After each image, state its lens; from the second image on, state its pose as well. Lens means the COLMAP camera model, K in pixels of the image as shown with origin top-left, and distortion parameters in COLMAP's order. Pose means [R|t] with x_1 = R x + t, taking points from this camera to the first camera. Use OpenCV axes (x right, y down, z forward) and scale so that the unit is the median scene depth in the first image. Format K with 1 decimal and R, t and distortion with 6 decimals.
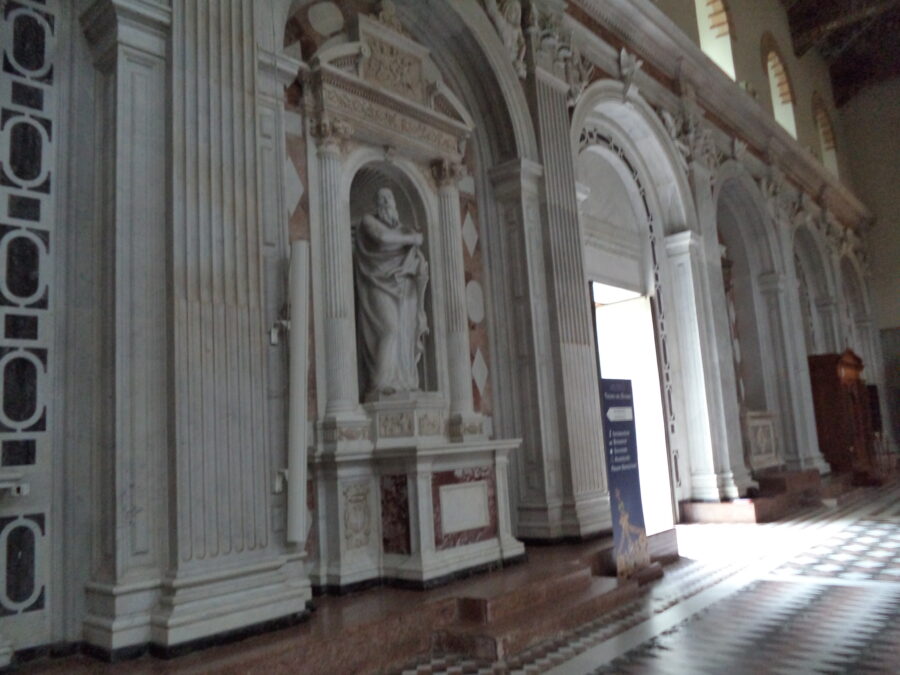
lens RADIAL K [[722.6, 0, 450.0], [0, 722.6, 337.6], [0, 0, 1]] dist [-0.058422, -0.000656]
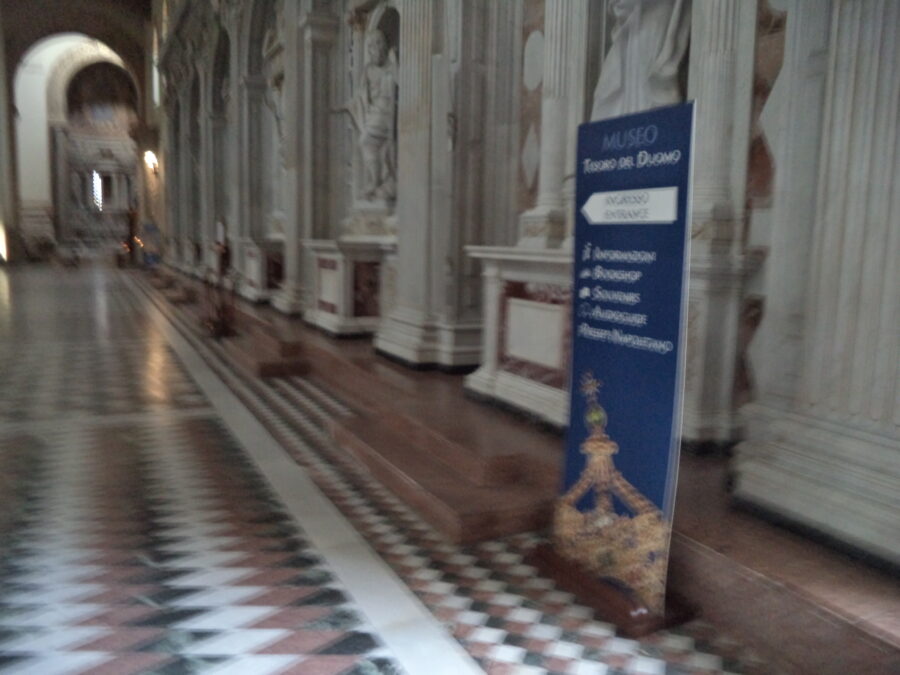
lens RADIAL K [[722.6, 0, 450.1], [0, 722.6, 340.5], [0, 0, 1]] dist [-0.058422, -0.000656]
pose [[-0.376463, 0.177570, -0.909255, 0.665934], [0.130272, 0.981854, 0.137811, 0.114370], [0.917227, -0.066569, -0.392764, 1.091180]]
